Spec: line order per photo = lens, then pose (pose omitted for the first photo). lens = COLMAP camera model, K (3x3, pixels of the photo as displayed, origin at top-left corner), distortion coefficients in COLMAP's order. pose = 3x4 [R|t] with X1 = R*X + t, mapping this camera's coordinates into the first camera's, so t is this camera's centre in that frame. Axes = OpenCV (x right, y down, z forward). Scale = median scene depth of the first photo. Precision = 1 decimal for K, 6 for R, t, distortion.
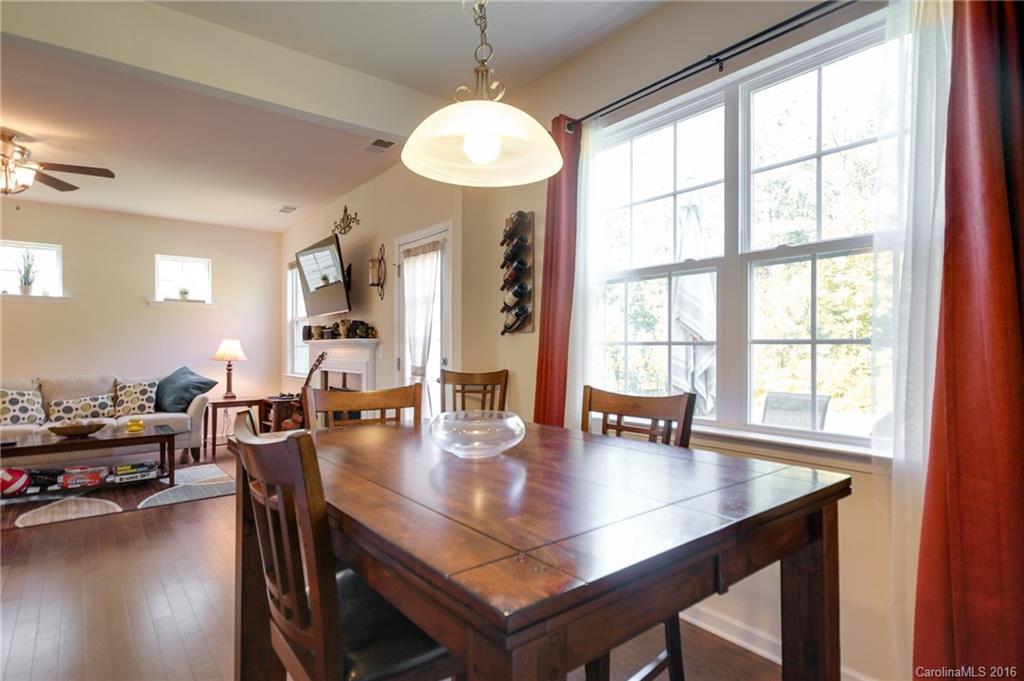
lens RADIAL K [[543.4, 0, 515.8], [0, 543.4, 343.5], [0, 0, 1]] dist [0.040418, -0.019116]
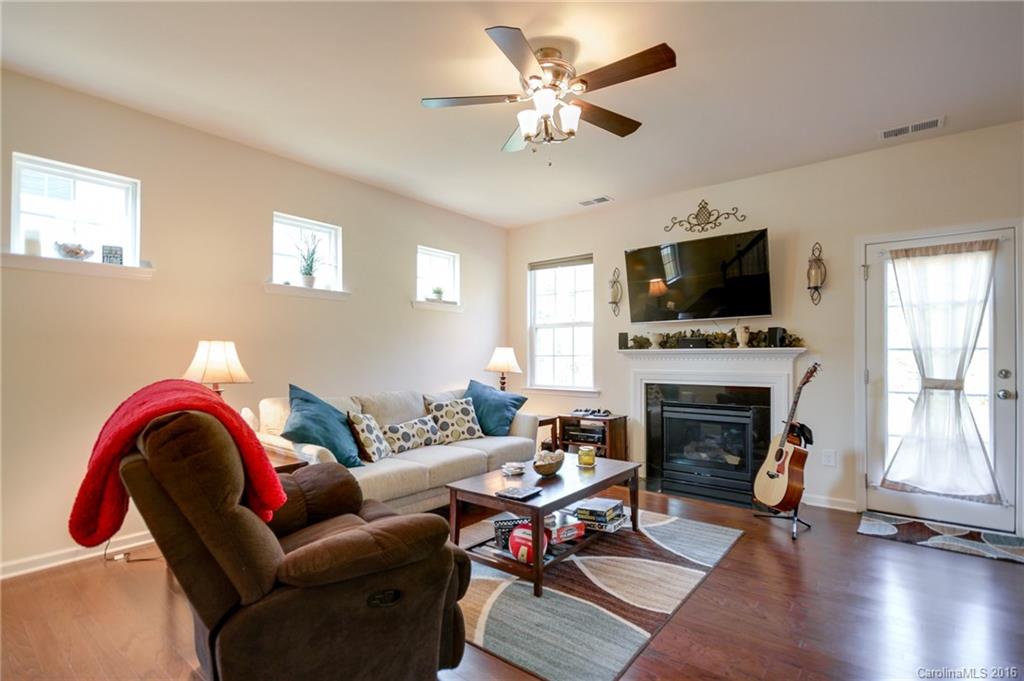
lens RADIAL K [[487.9, 0, 509.8], [0, 487.9, 352.0], [0, 0, 1]] dist [-0.001598, -0.000320]
pose [[0.974142, 0.005418, 0.225872, -0.781892], [-0.004687, 0.999982, -0.003775, 0.002340], [-0.225889, 0.002619, 0.974150, 0.285799]]
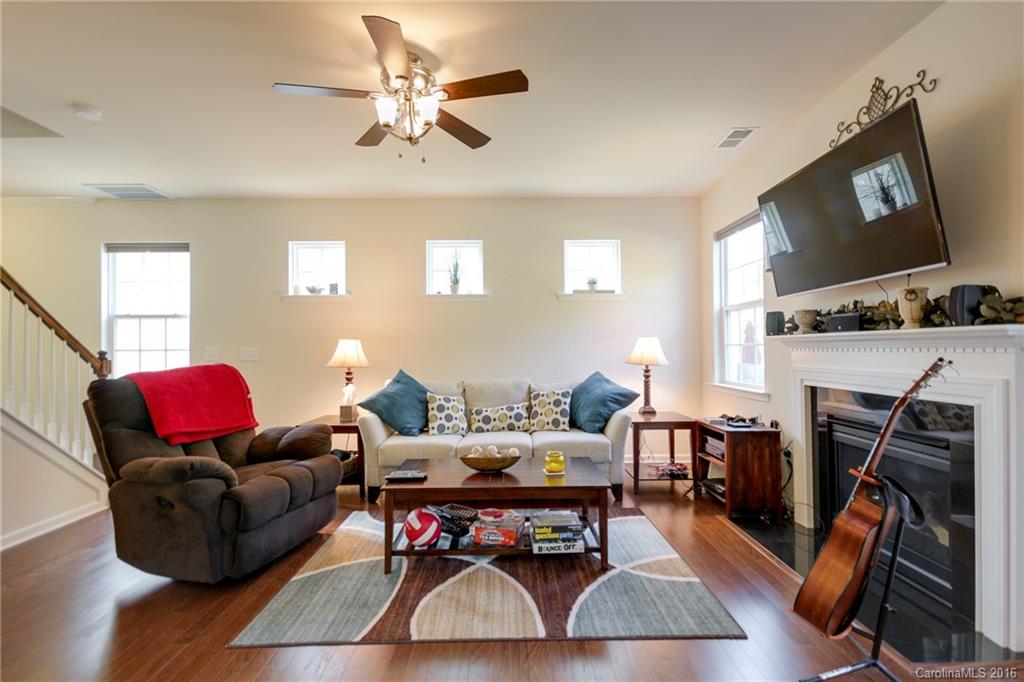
lens RADIAL K [[471.4, 0, 512.0], [0, 471.4, 341.0], [0, 0, 1]] dist [0.005817, 0.000498]
pose [[0.791028, -0.012477, -0.611653, -0.305651], [0.010161, 0.999922, -0.007255, 0.001322], [0.611696, -0.000476, 0.791093, 0.414837]]
